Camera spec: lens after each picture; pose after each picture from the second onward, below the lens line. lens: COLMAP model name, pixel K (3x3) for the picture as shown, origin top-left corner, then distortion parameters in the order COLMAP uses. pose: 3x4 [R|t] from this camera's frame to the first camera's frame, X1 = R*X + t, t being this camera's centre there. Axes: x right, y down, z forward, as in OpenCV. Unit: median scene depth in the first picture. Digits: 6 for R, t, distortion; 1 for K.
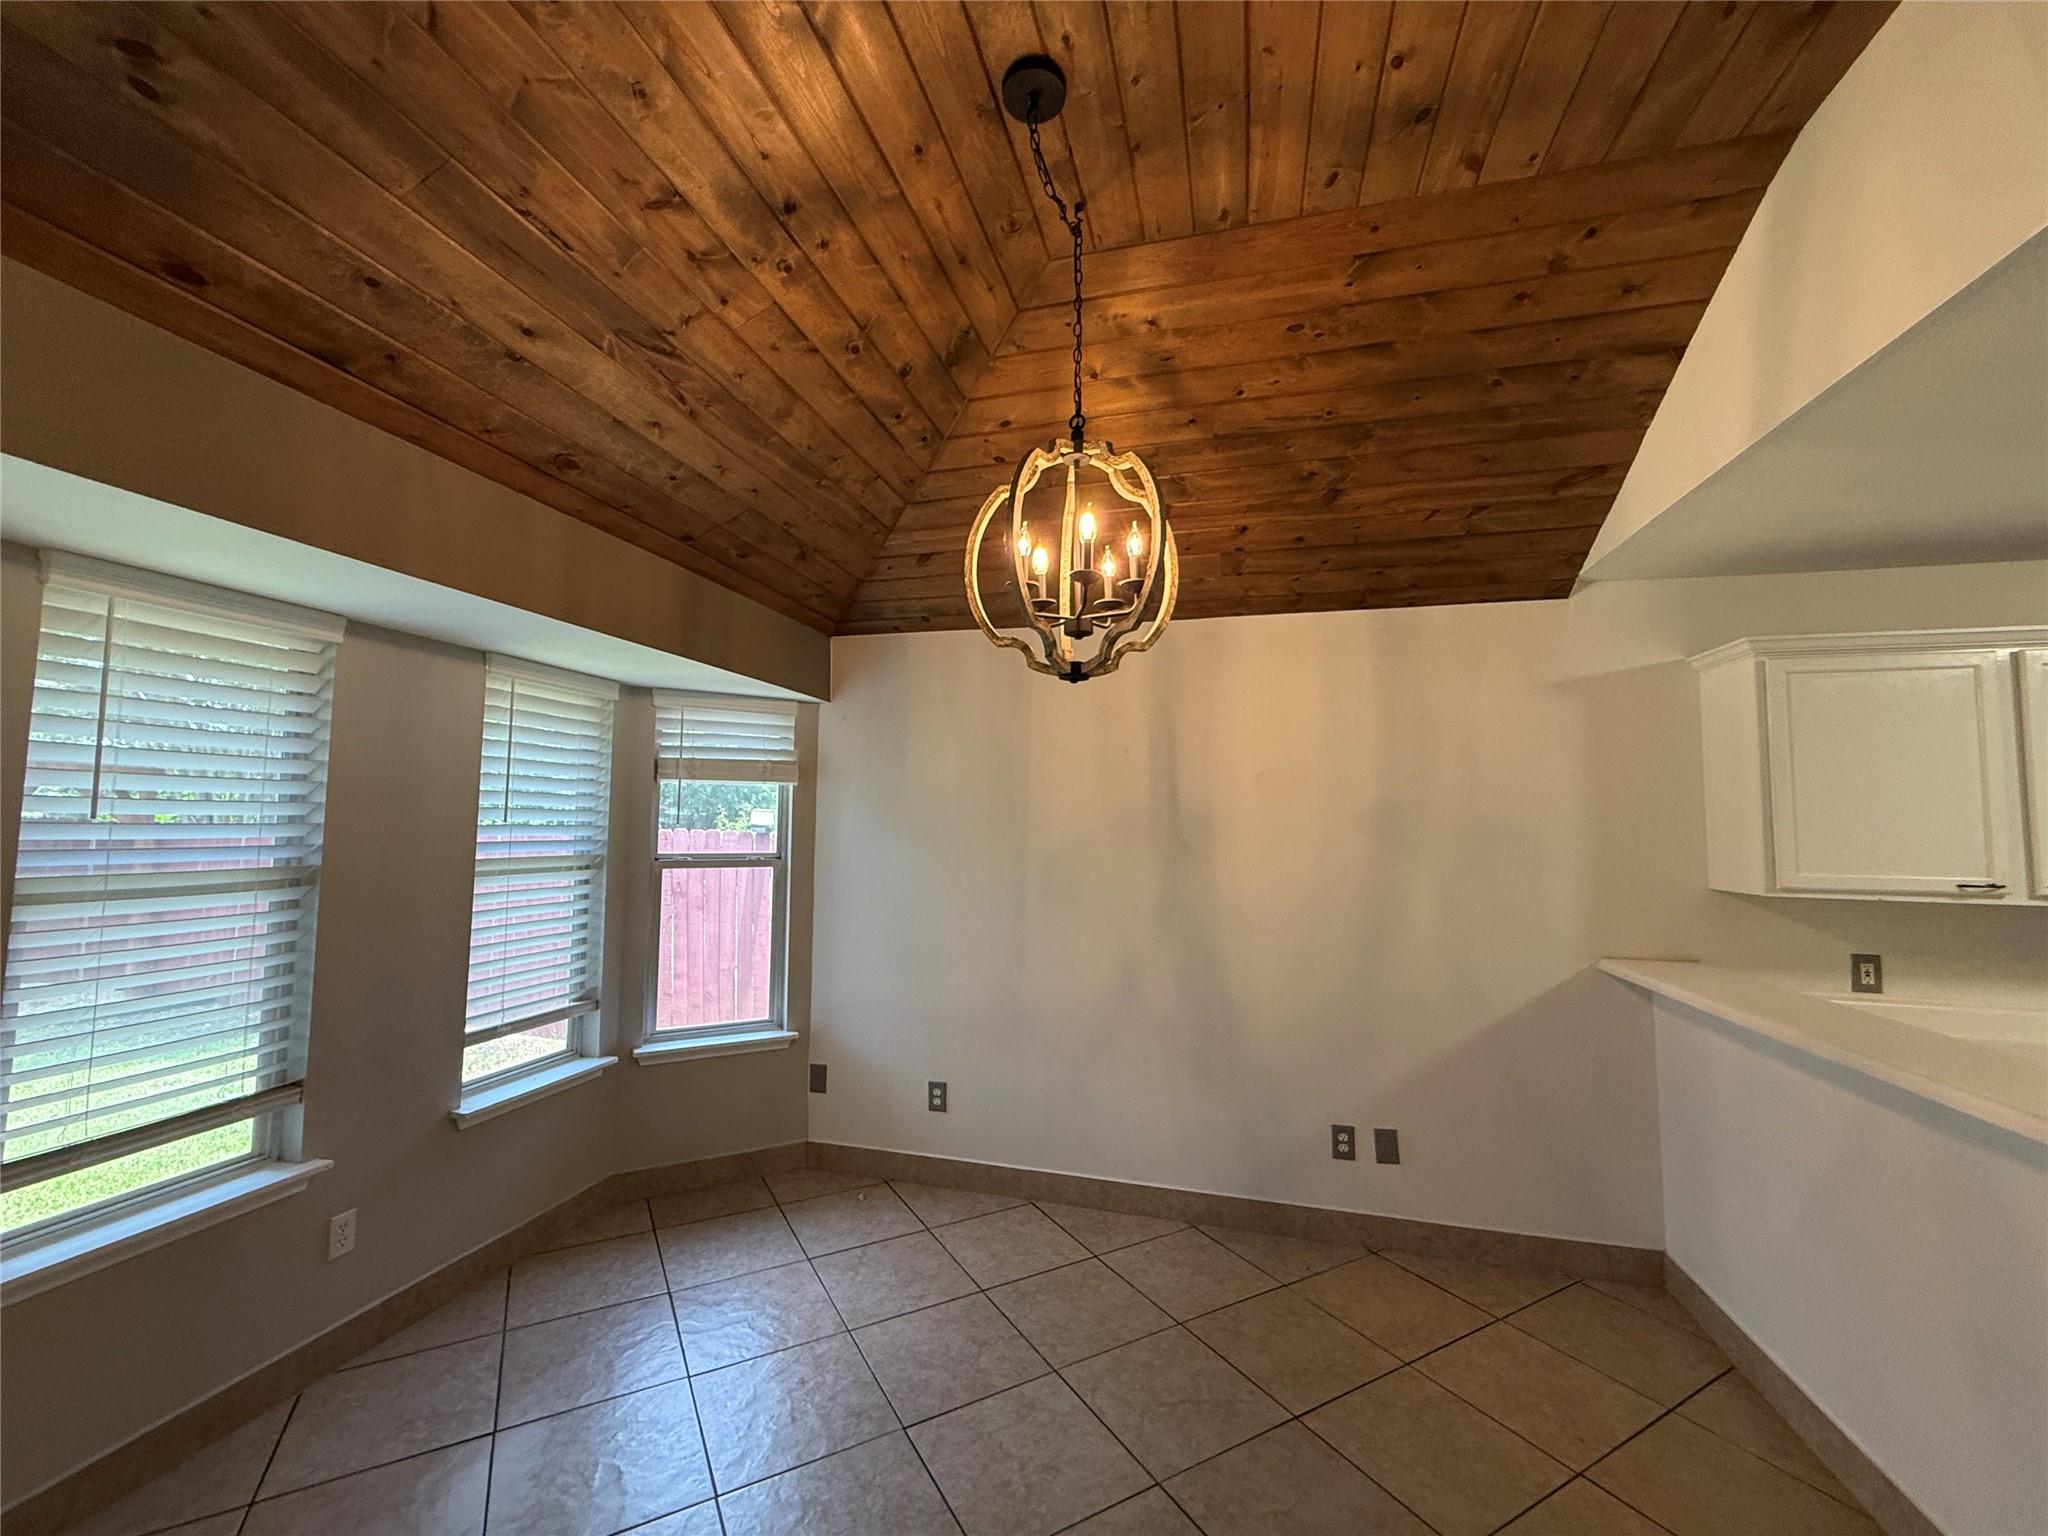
lens RADIAL K [[818.6, 0, 1018.3], [0, 818.6, 769.2], [0, 0, 1]] dist [-0.000392, 0.000493]
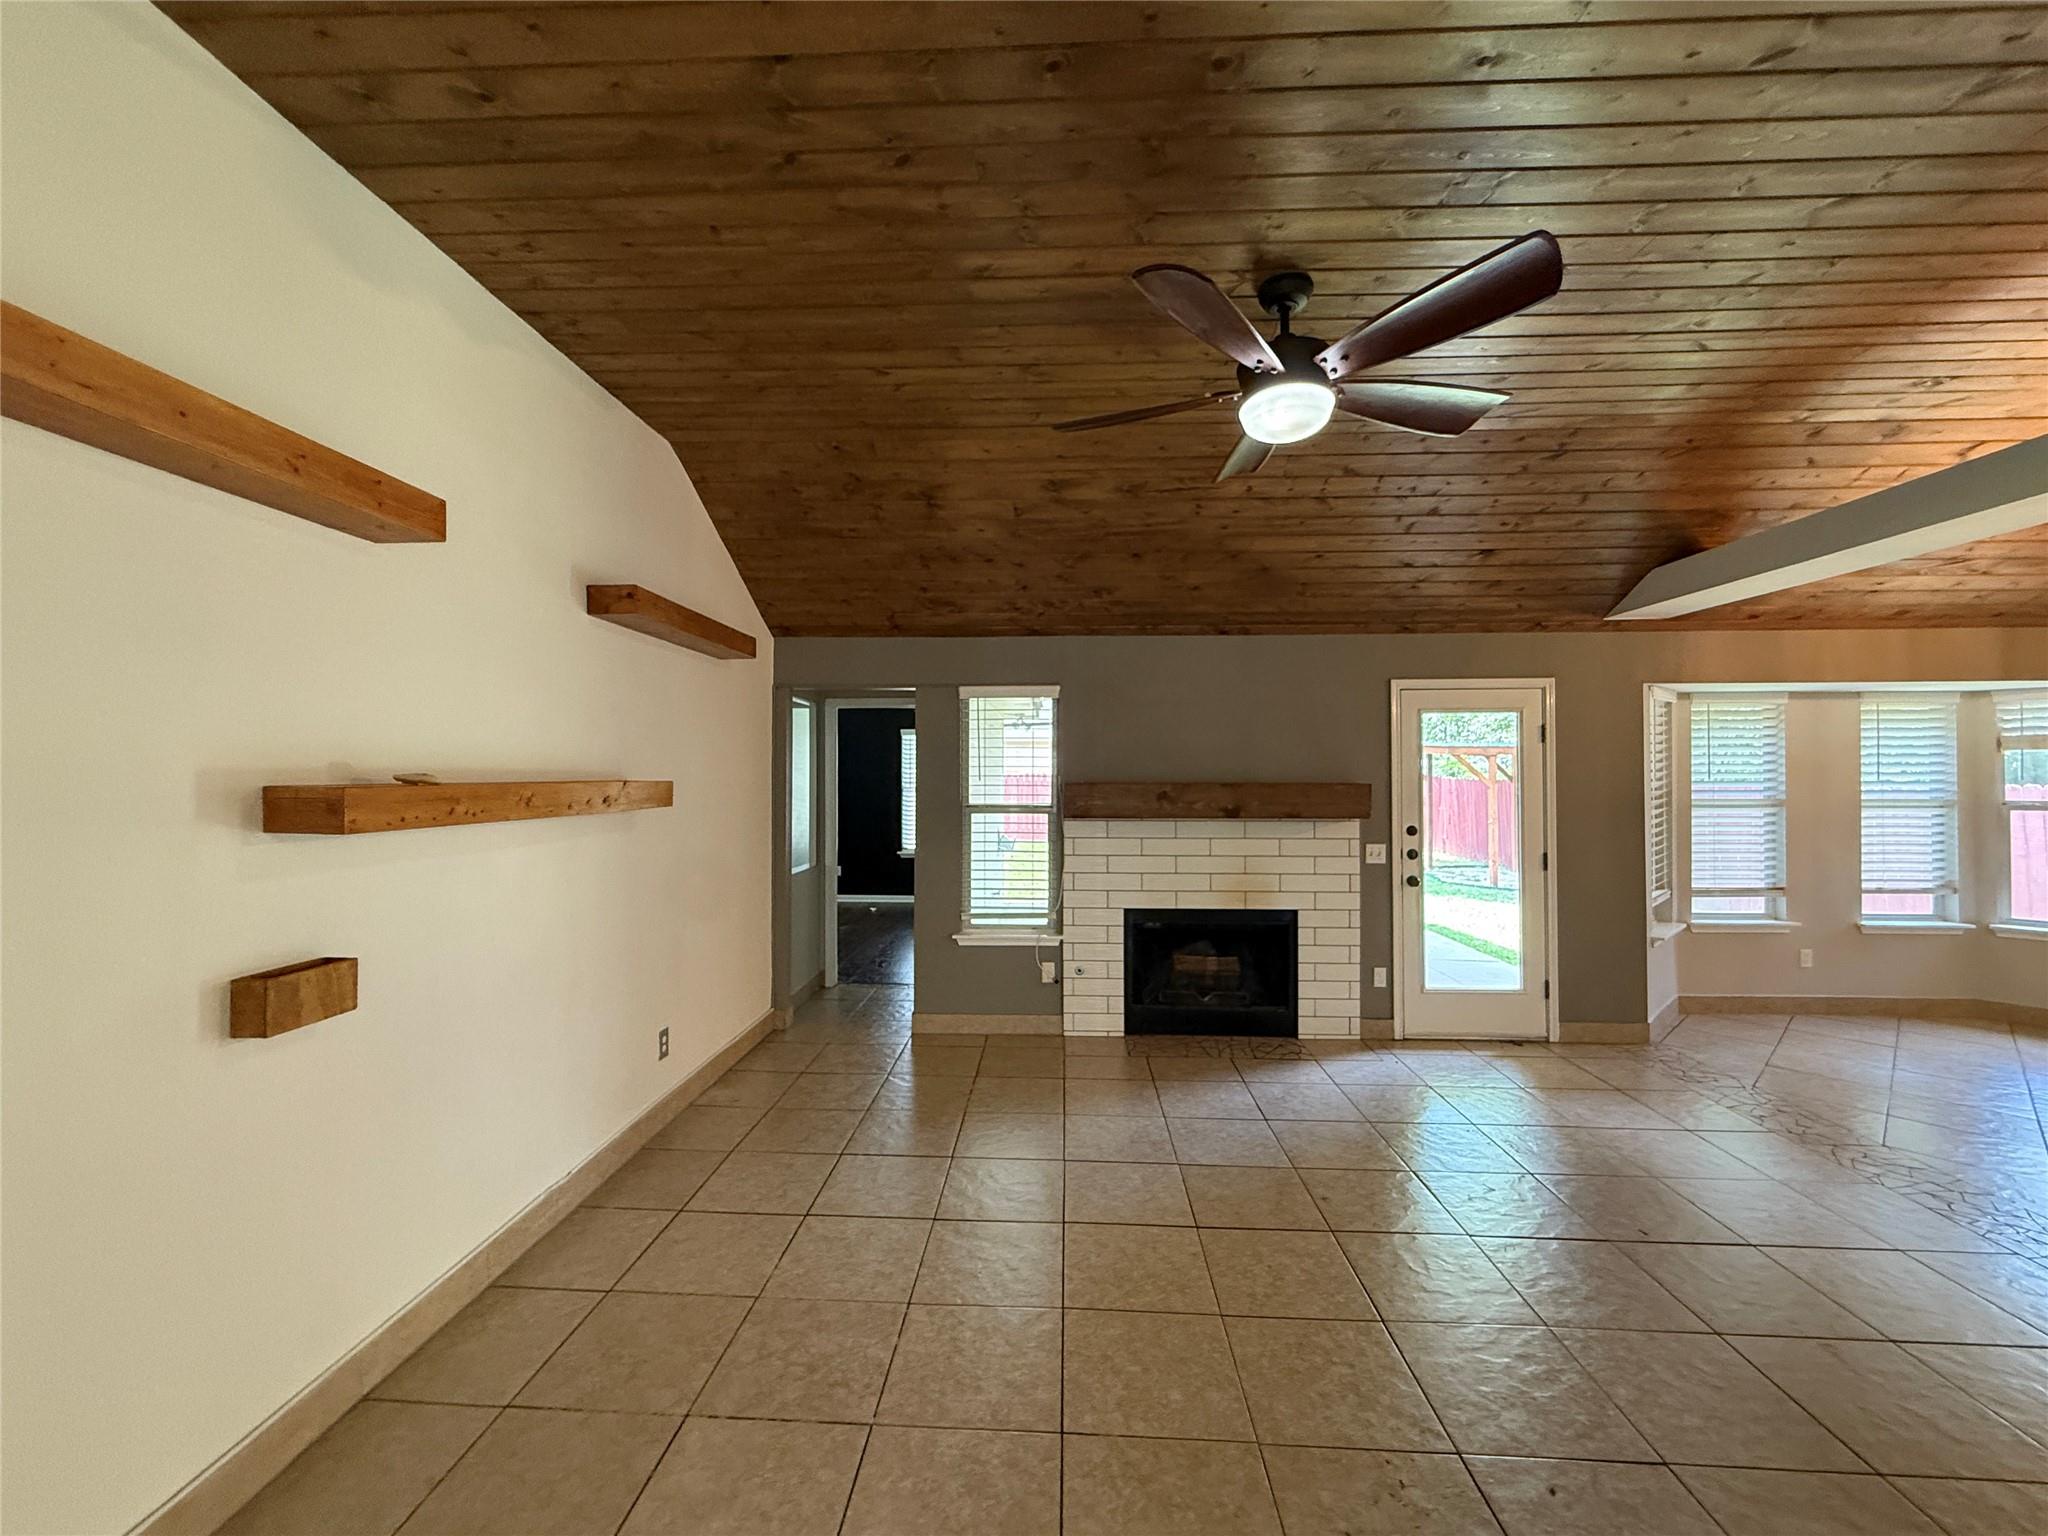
lens RADIAL K [[818.6, 0, 1018.3], [0, 818.6, 769.2], [0, 0, 1]] dist [-0.000392, 0.000493]
pose [[0.214763, -0.019376, -0.976474, 0.817403], [0.069115, 0.997598, -0.004595, -0.091087], [0.974218, -0.066502, 0.215586, -1.383169]]
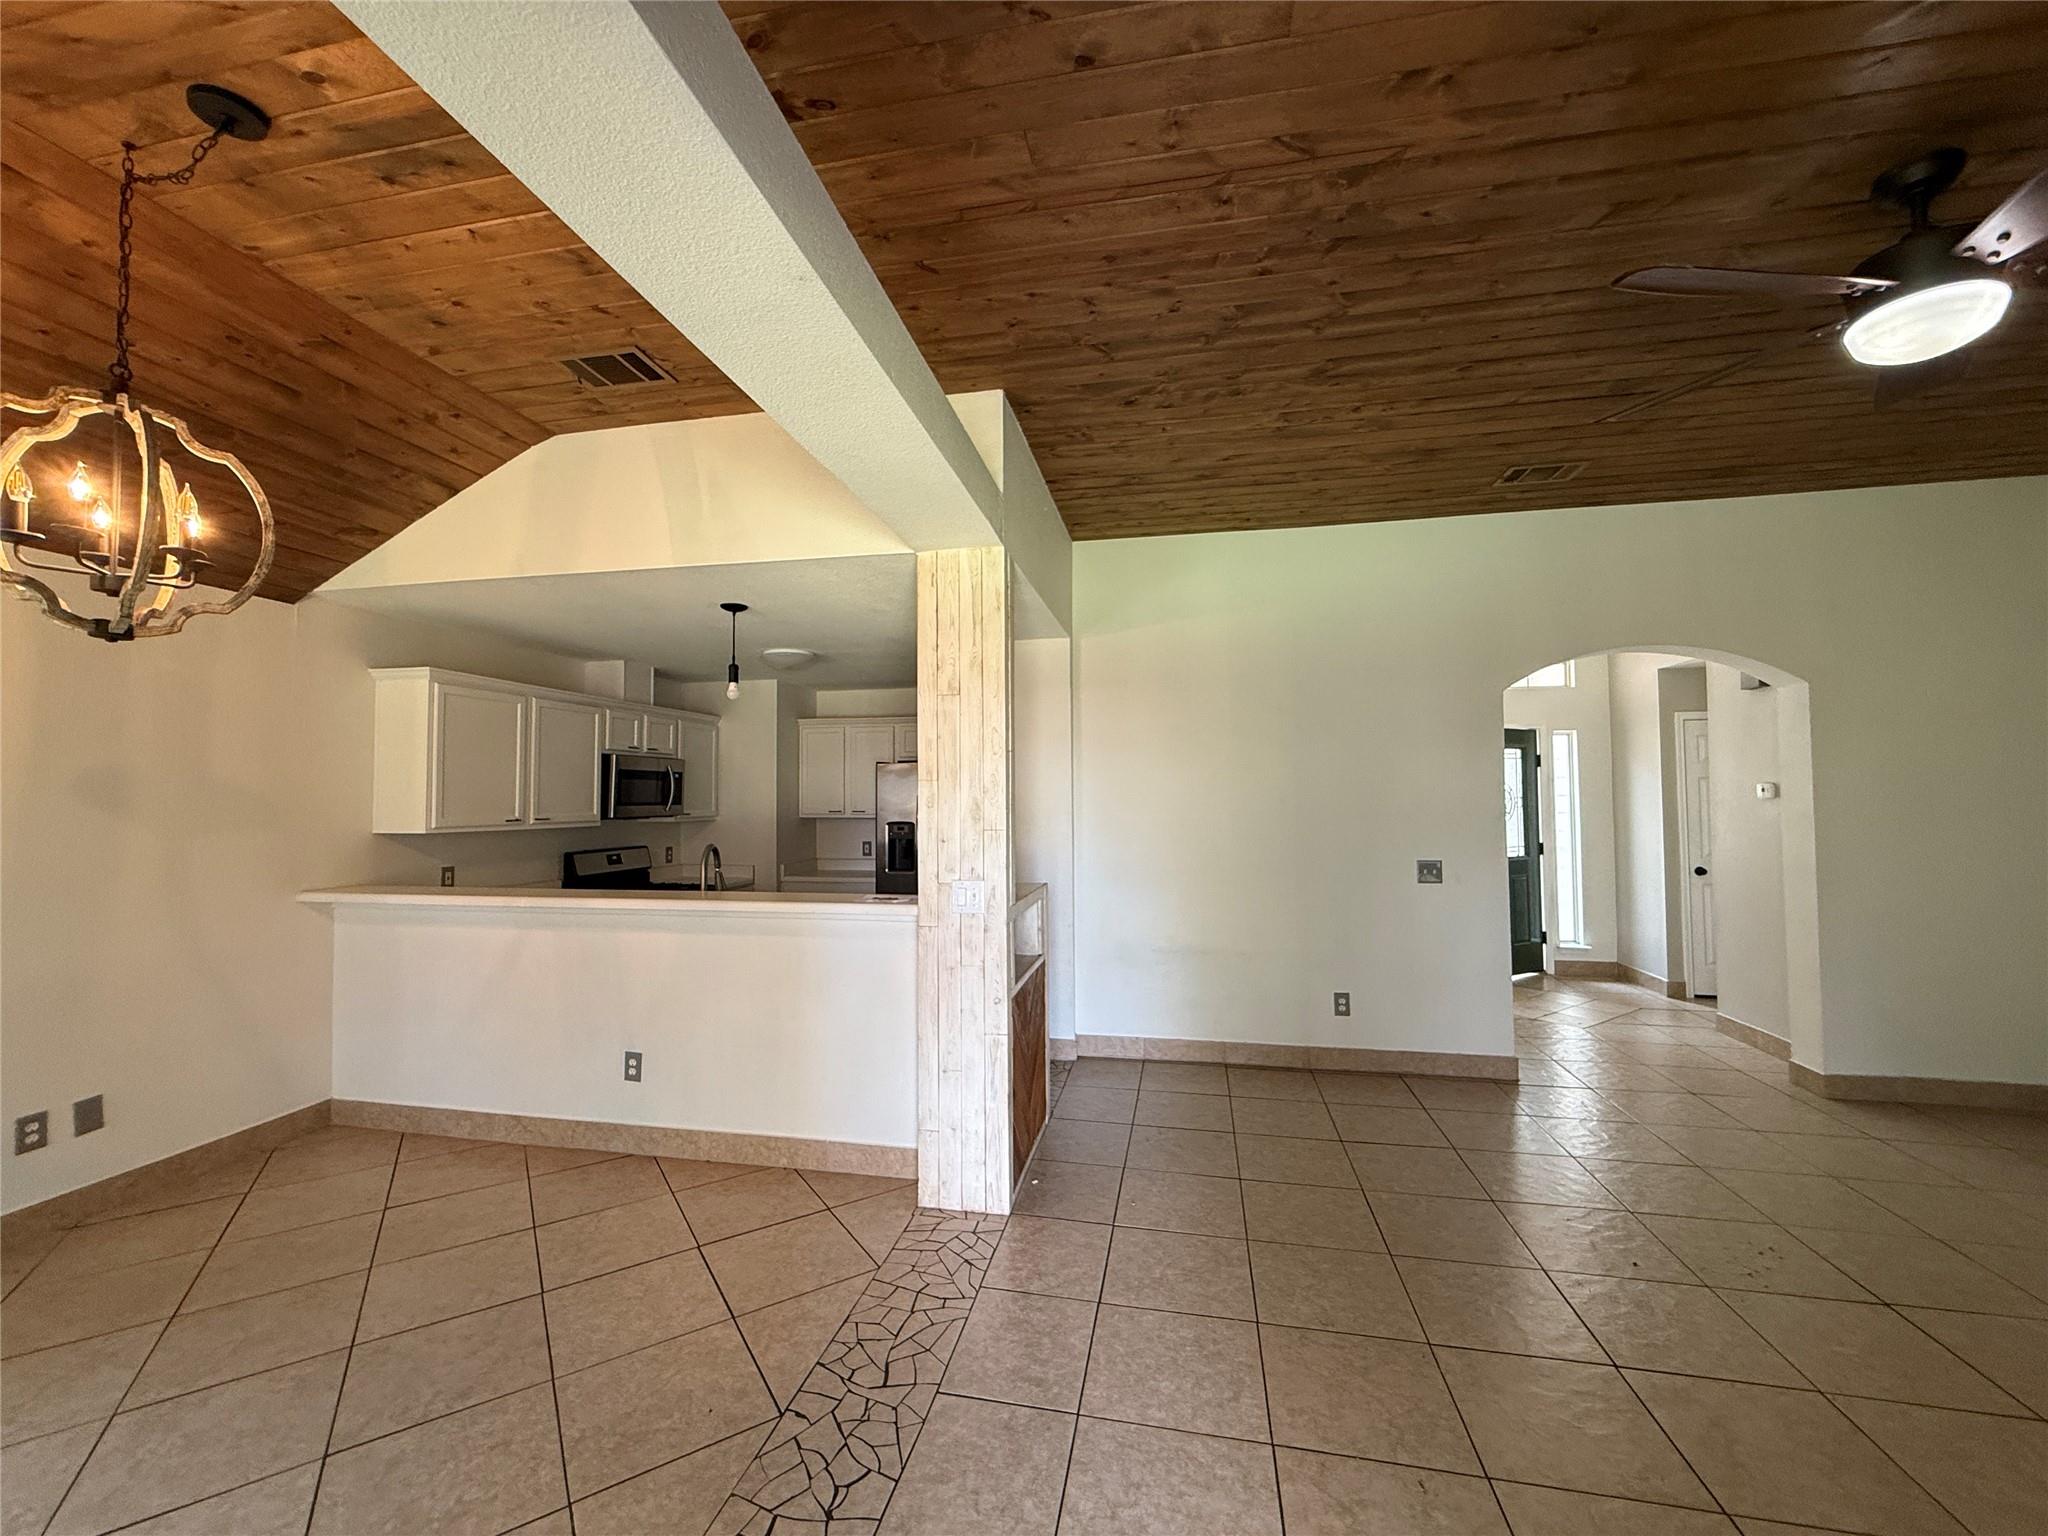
lens RADIAL K [[818.0, 0, 1015.7], [0, 818.0, 769.5], [0, 0, 1]] dist [0.000796, -0.000030]
pose [[-0.066127, 0.023852, 0.997526, -0.690468], [-0.063573, 0.997582, -0.028068, 0.004455], [-0.995784, -0.065271, -0.064451, -0.017617]]
